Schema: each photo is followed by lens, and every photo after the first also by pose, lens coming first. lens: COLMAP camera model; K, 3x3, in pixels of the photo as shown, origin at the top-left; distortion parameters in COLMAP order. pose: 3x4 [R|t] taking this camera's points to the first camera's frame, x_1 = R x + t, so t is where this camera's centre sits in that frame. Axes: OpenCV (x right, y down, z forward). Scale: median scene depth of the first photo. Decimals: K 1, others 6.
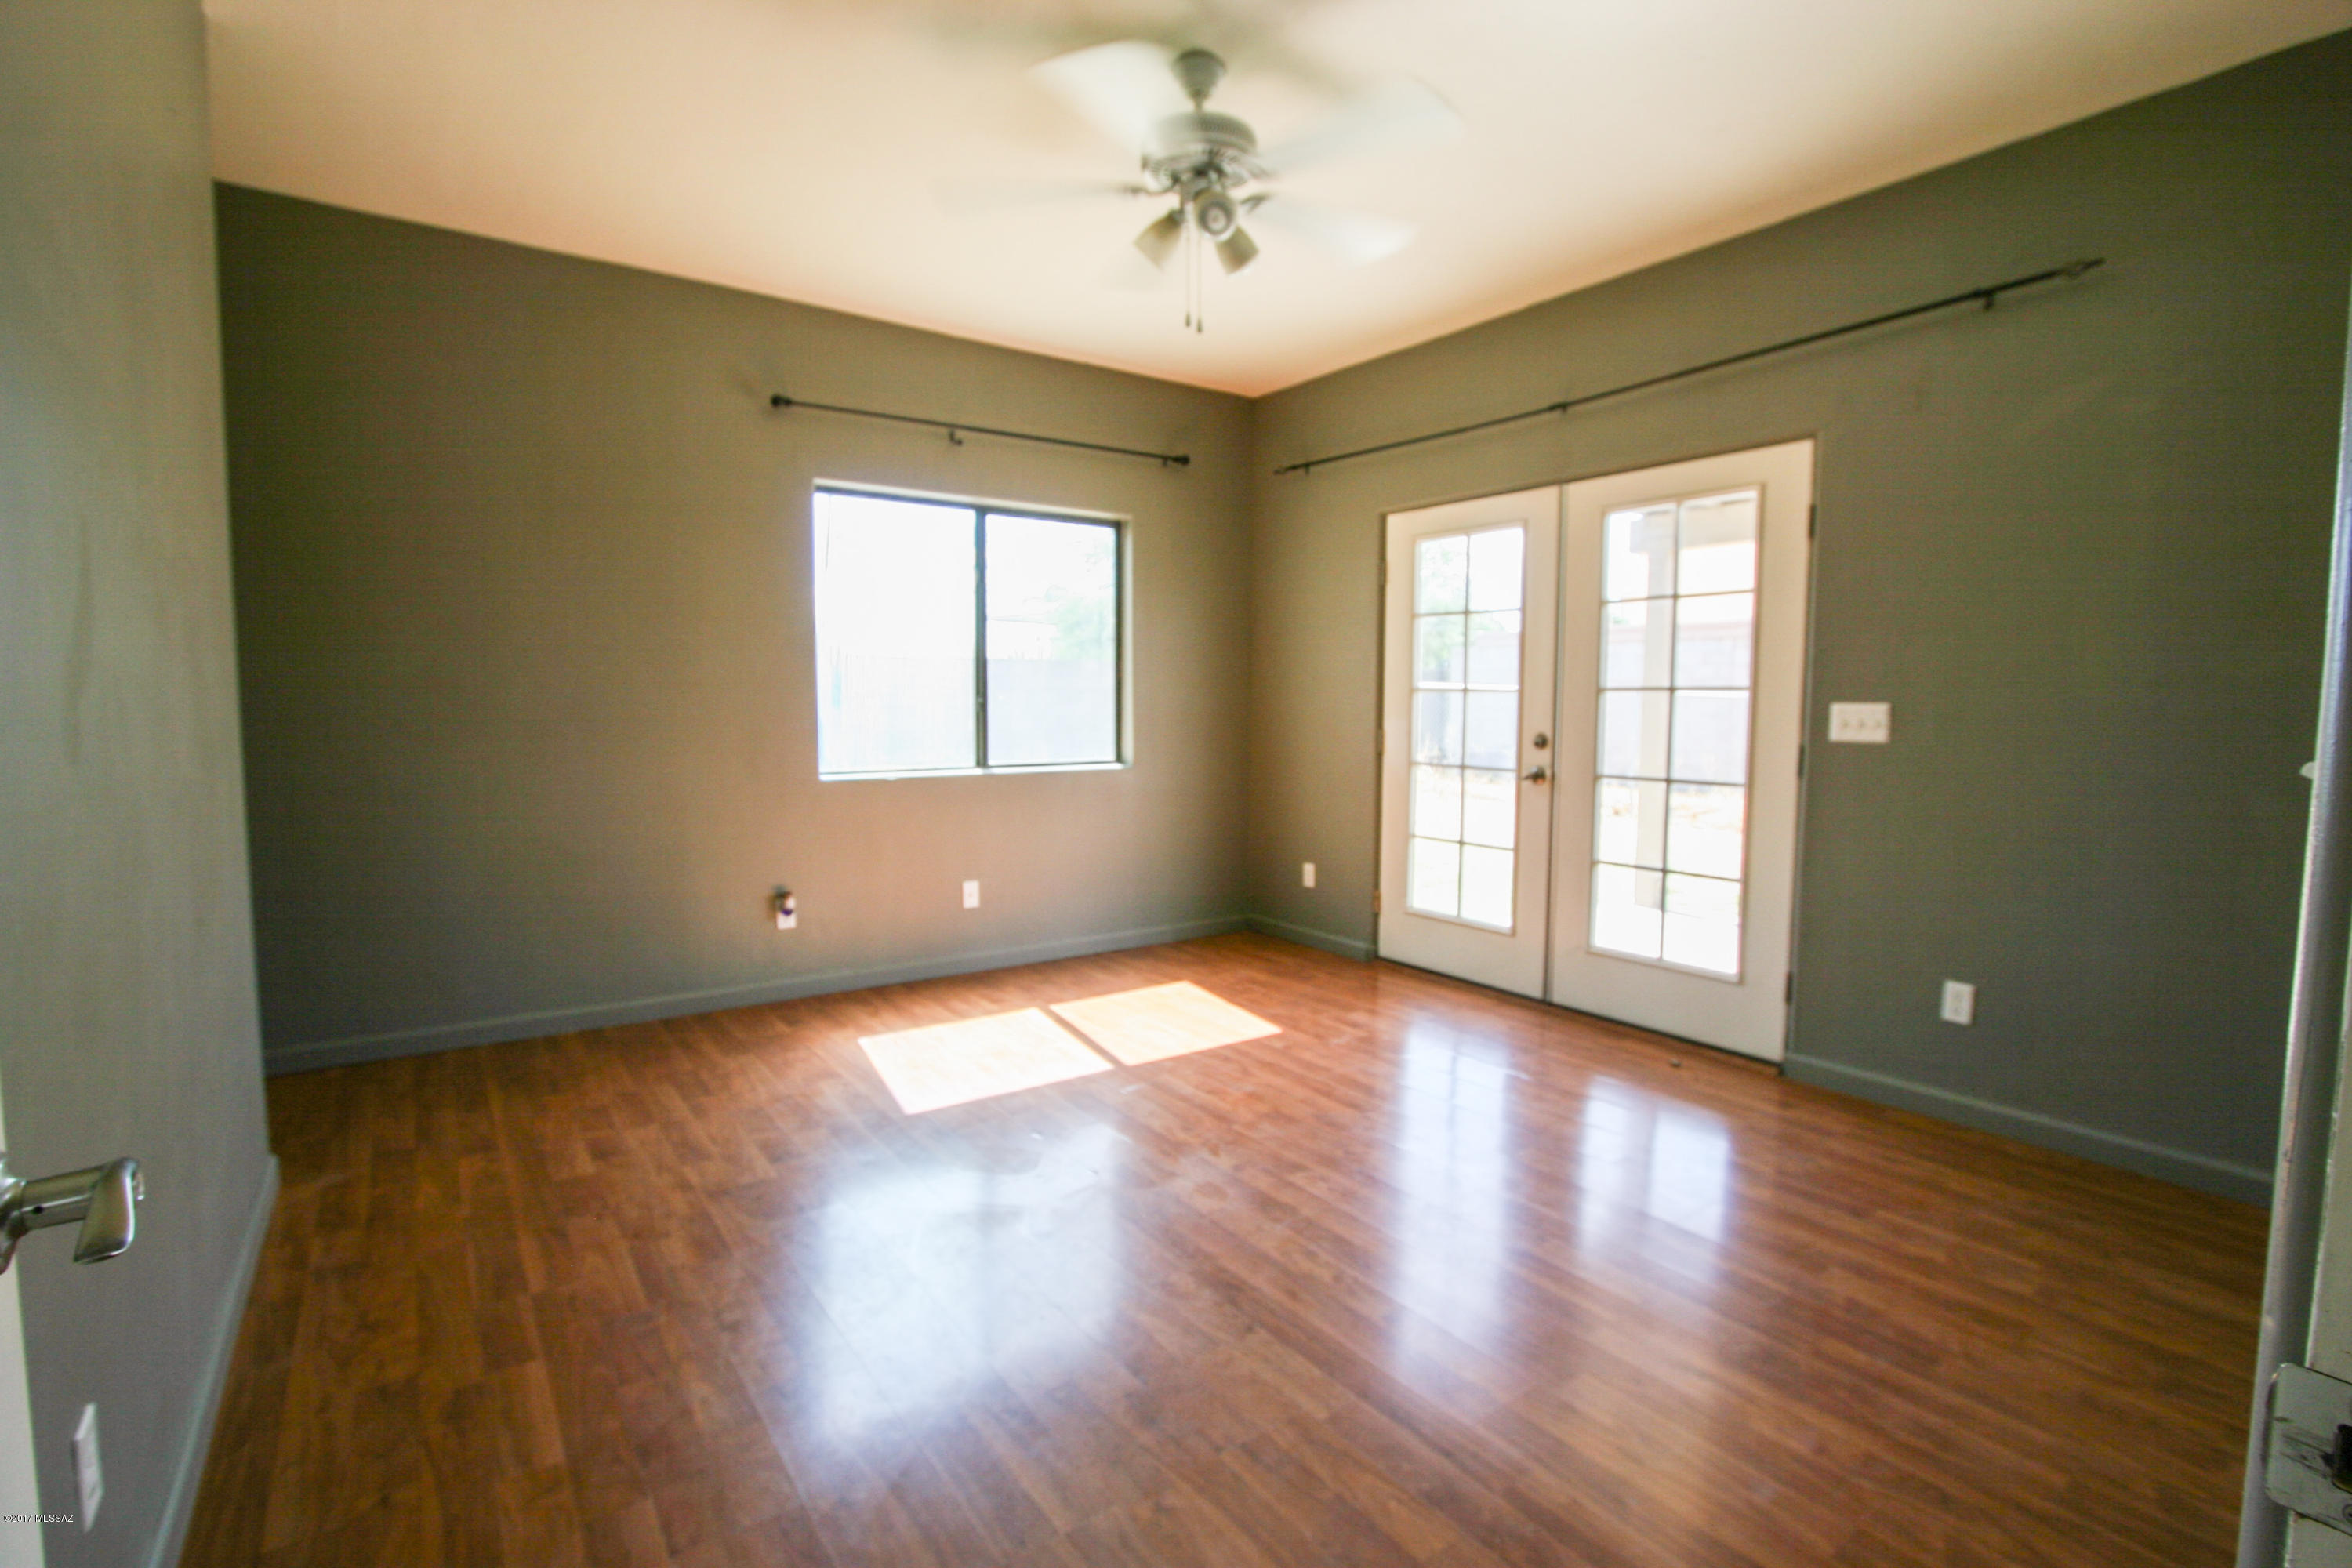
lens RADIAL K [[1081.0, 0, 1186.7], [0, 1081.0, 781.9], [0, 0, 1]] dist [-0.017824, 0.000180]
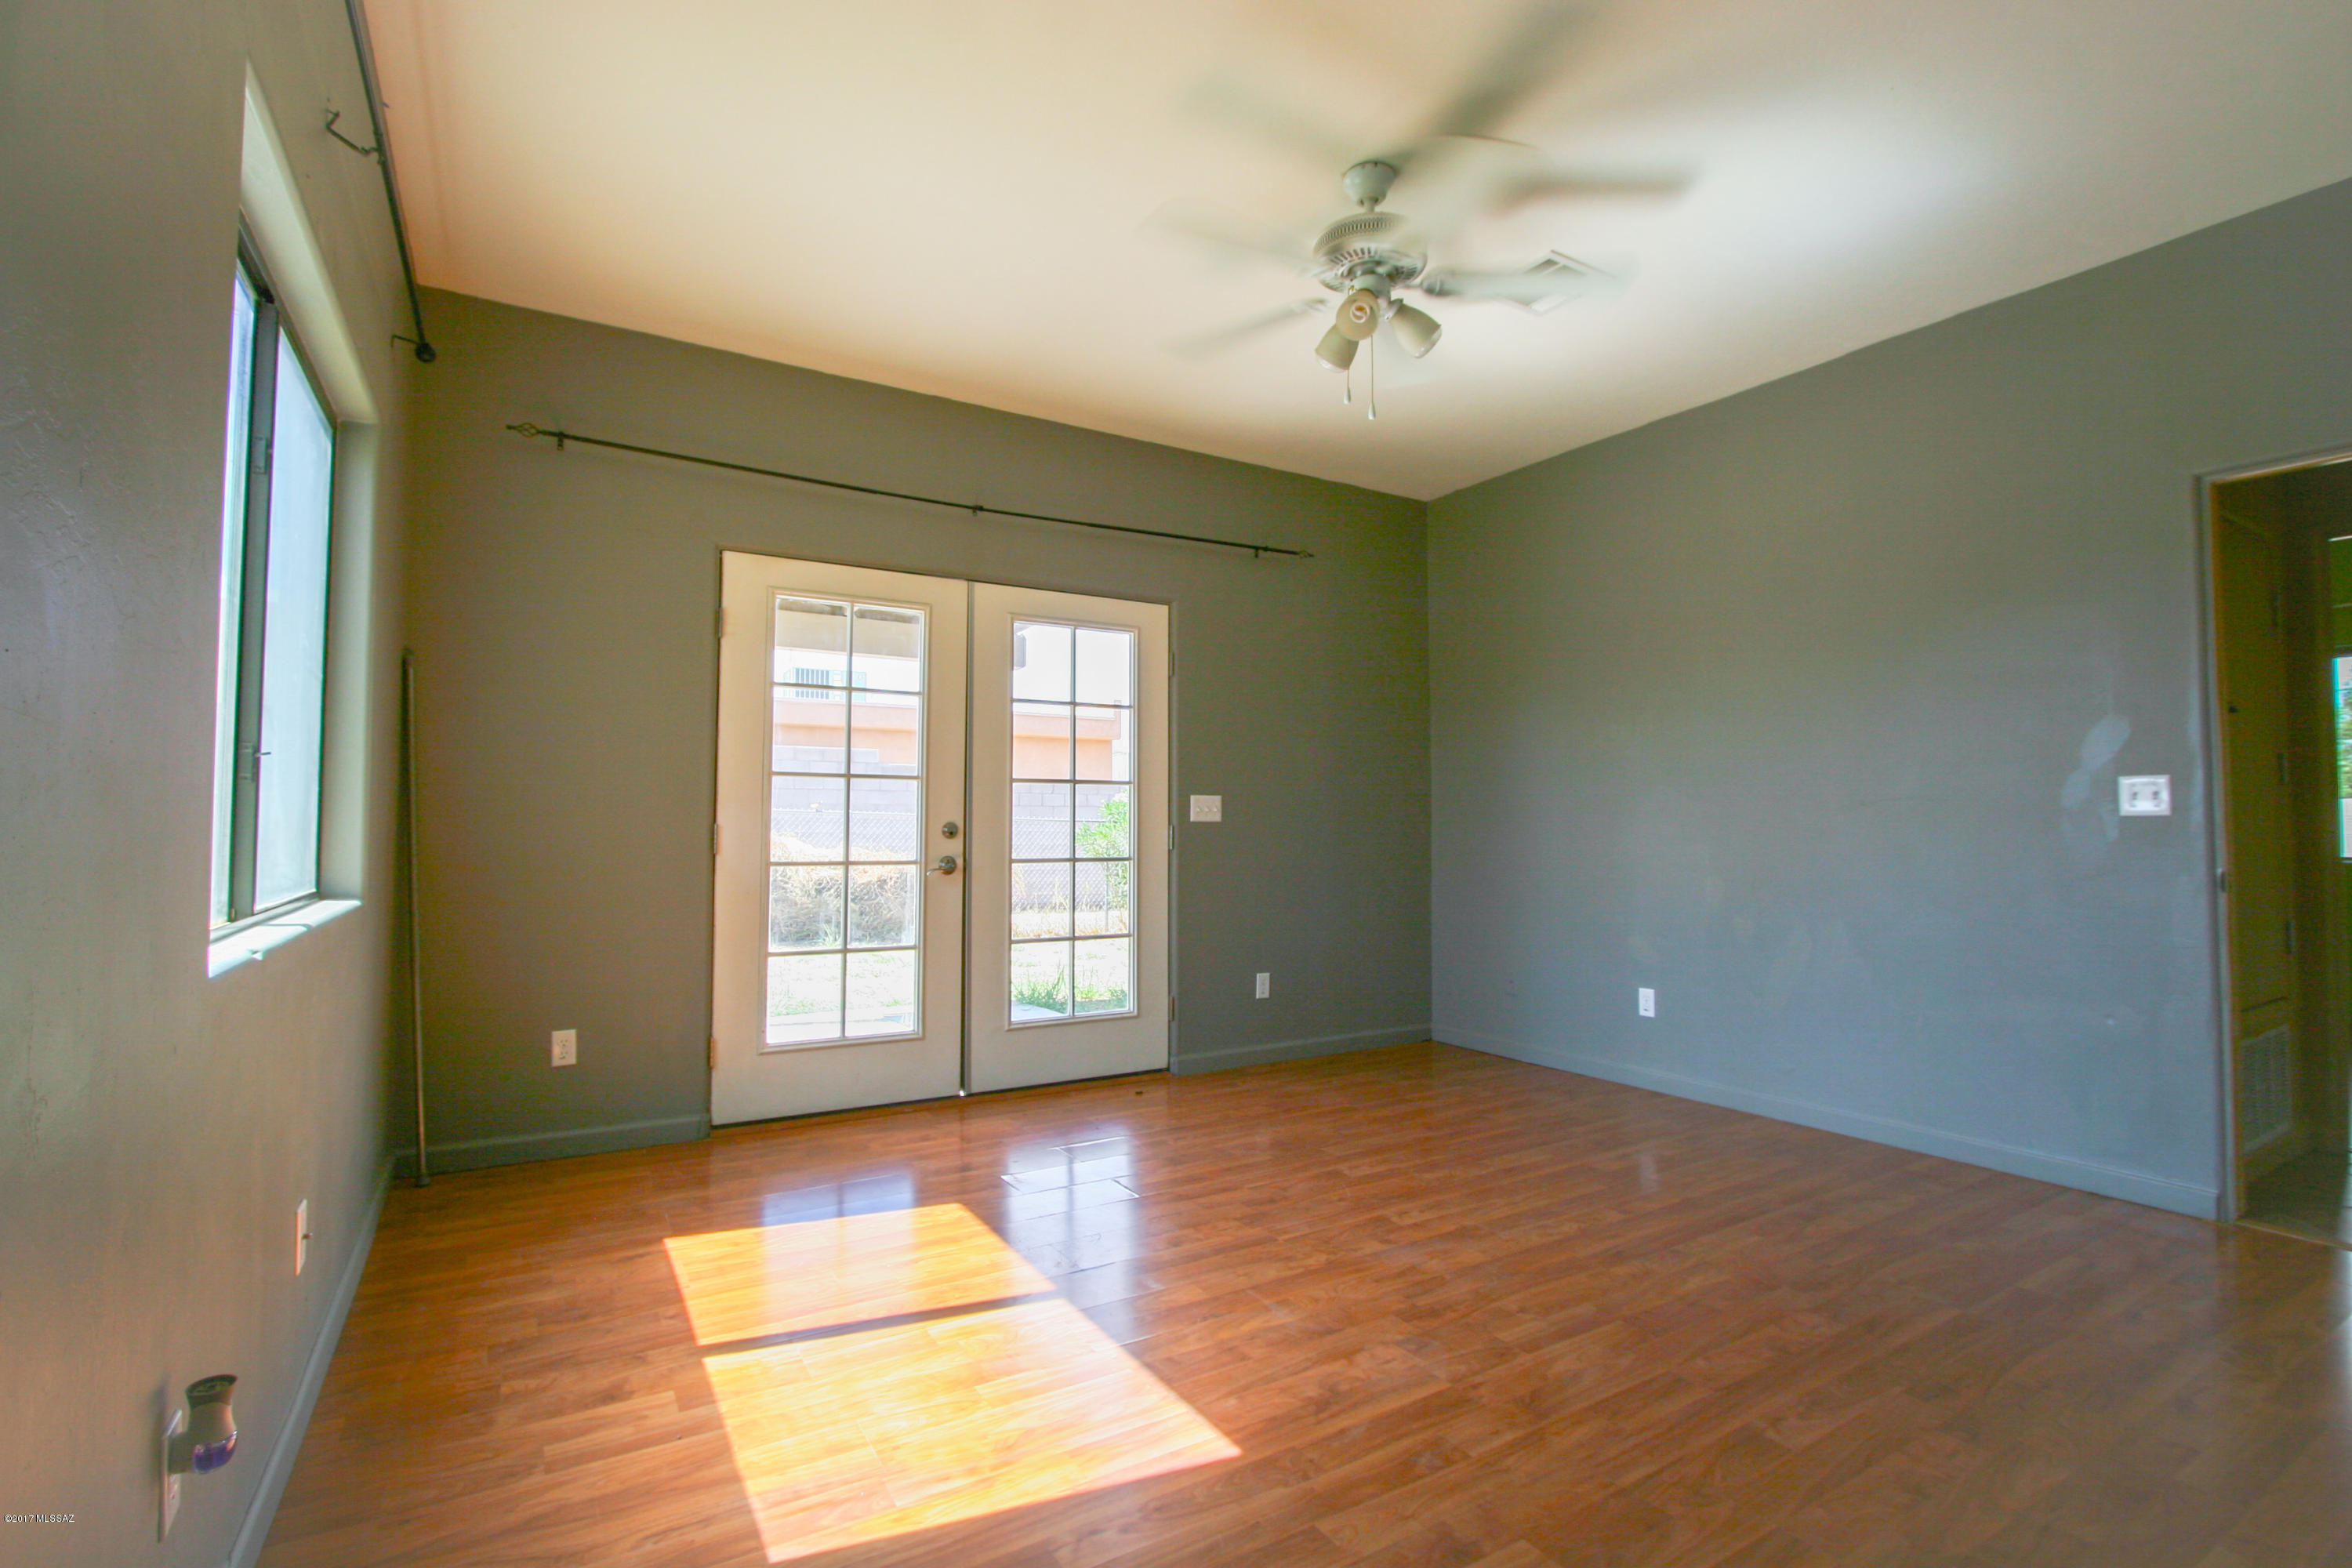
lens RADIAL K [[1081.0, 0, 1186.7], [0, 1081.0, 783.6], [0, 0, 1]] dist [-0.017824, 0.000180]
pose [[0.077093, 0.029120, 0.996599, -0.692944], [0.069635, 0.996975, -0.034517, -0.034003], [-0.994589, 0.072059, 0.074832, 0.759954]]
